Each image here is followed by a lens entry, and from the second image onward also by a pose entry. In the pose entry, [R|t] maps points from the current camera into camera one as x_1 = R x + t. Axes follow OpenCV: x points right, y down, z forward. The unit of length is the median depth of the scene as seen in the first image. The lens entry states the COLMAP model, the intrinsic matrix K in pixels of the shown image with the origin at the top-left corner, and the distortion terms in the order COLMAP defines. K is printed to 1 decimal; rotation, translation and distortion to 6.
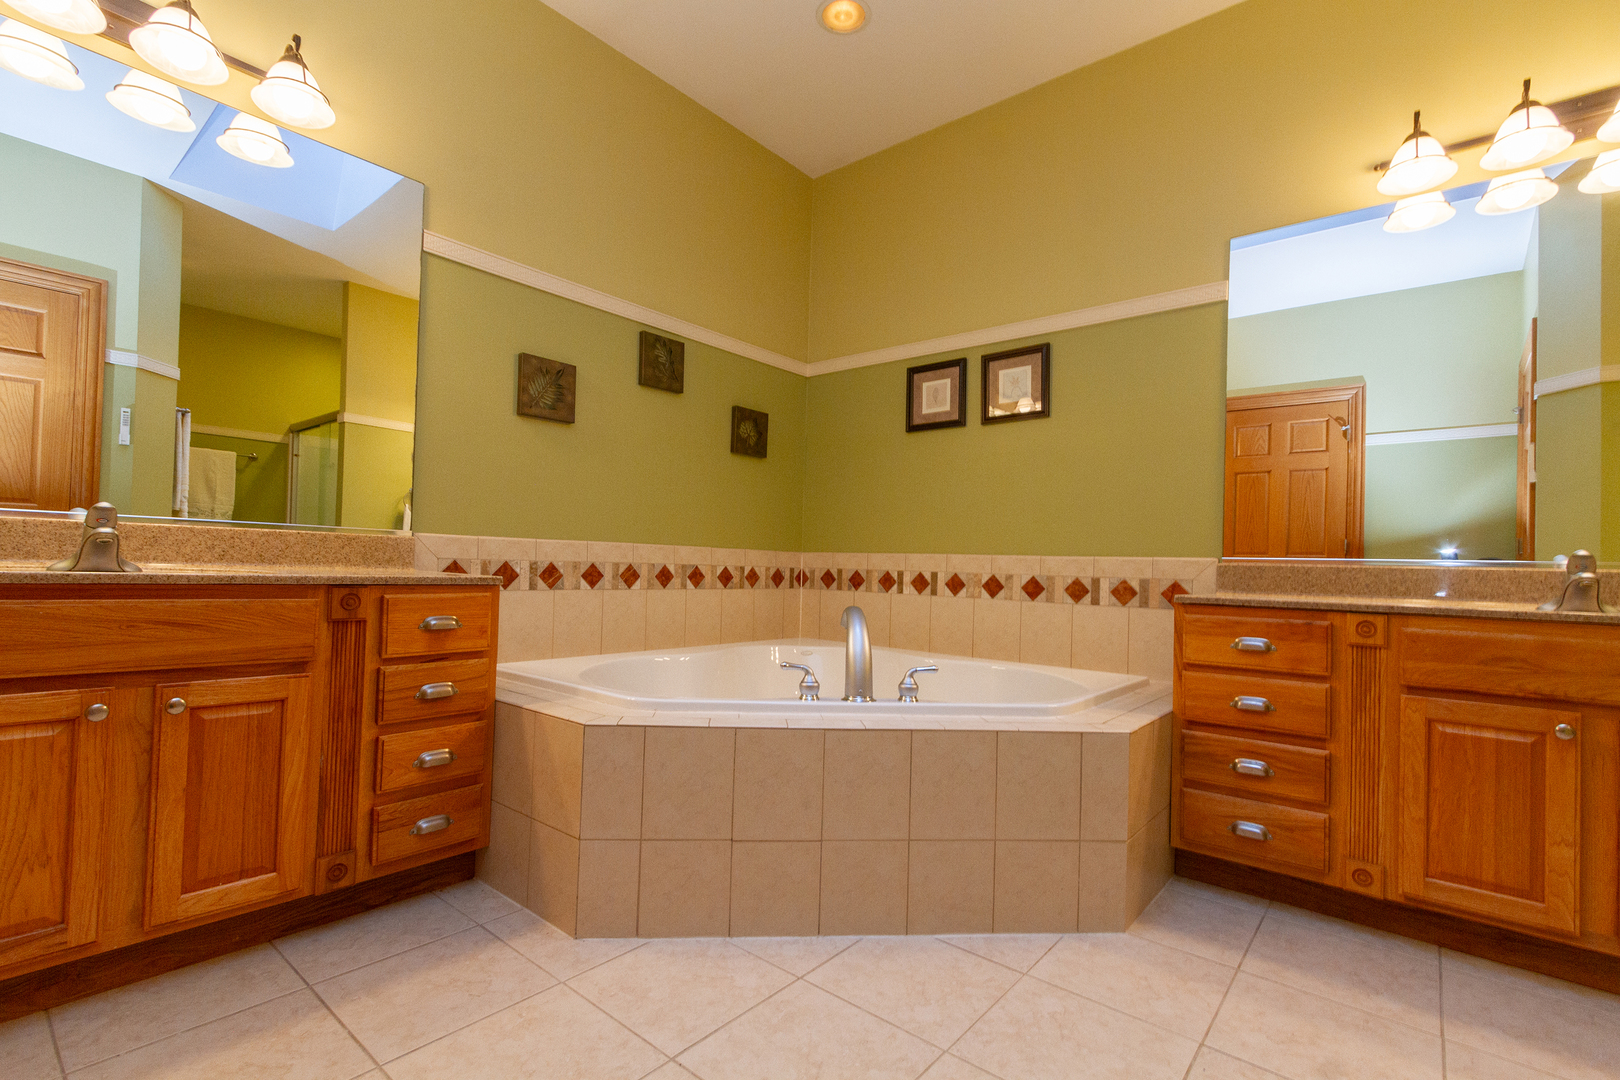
lens RADIAL K [[744.8, 0, 808.8], [0, 744.8, 552.1], [0, 0, 1]] dist [0.001236, -0.000706]
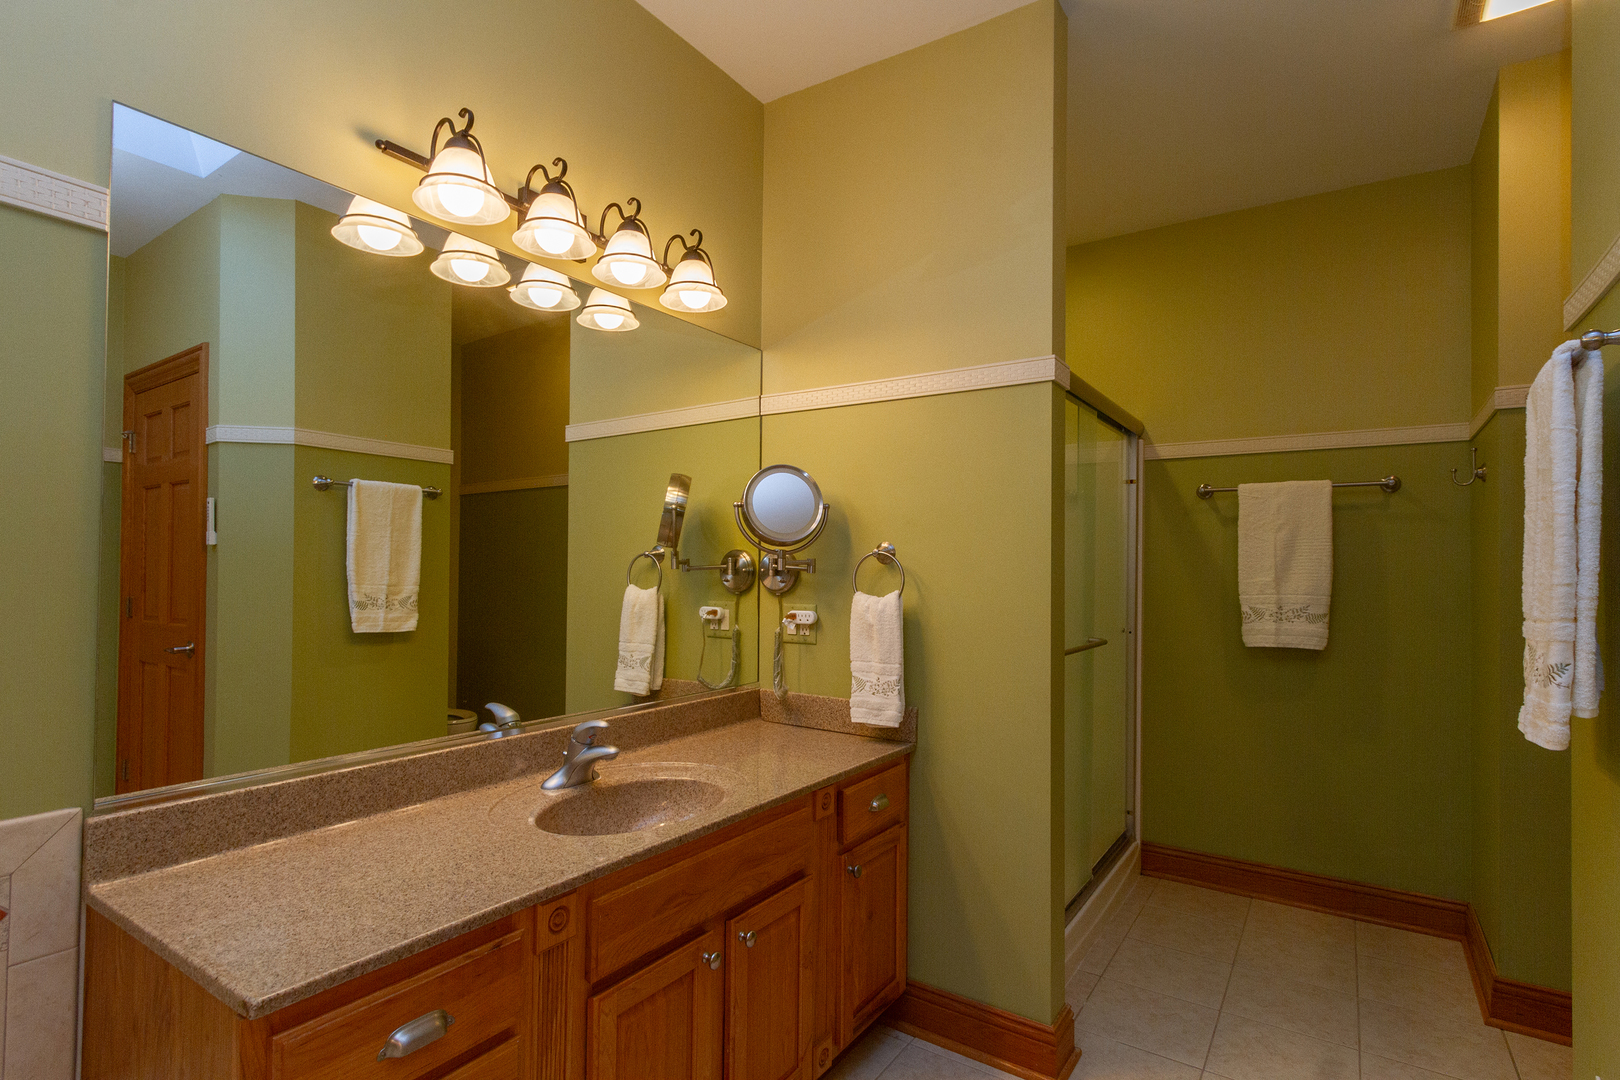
lens RADIAL K [[785.5, 0, 802.7], [0, 785.5, 557.9], [0, 0, 1]] dist [0.000007, -0.000274]
pose [[-0.116582, -0.019853, 0.992983, 0.038977], [-0.033742, 0.999302, 0.016018, -0.144430], [-0.992608, -0.031637, -0.117170, 0.566576]]
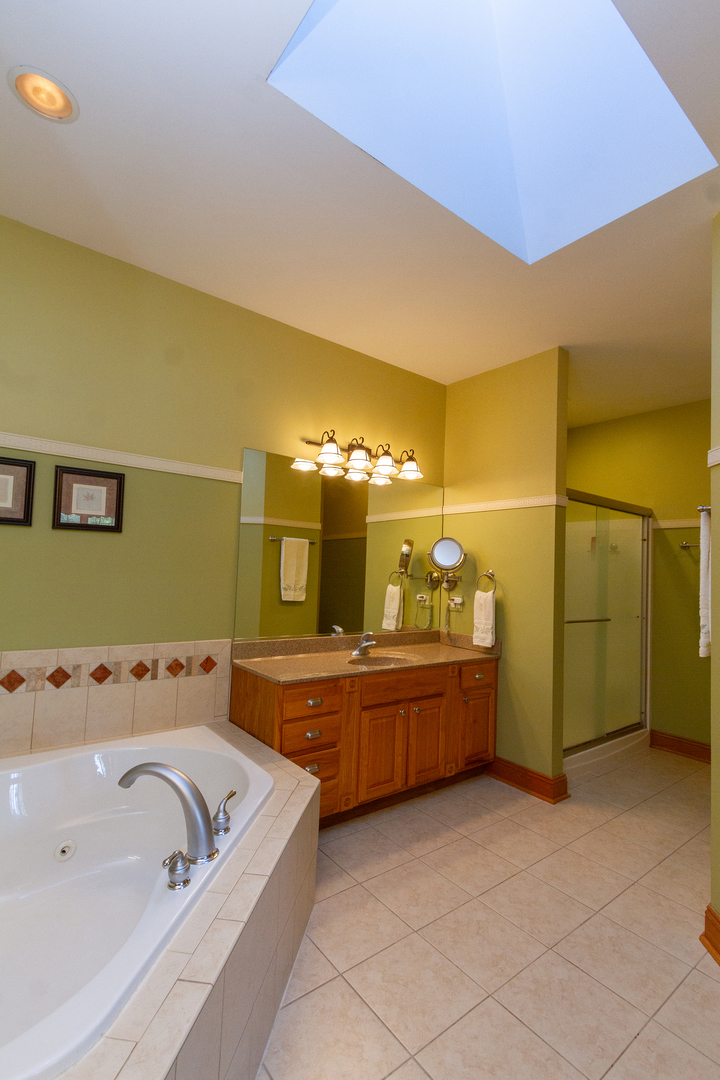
lens RADIAL K [[496.5, 0, 360.0], [0, 496.5, 540.0], [0, 0, 1]] dist [0.001236, -0.000706]
pose [[0.206835, 0.038544, 0.977616, -0.422067], [-0.050895, 0.998295, -0.028591, -0.172288], [-0.977051, -0.043842, 0.208444, 0.450221]]
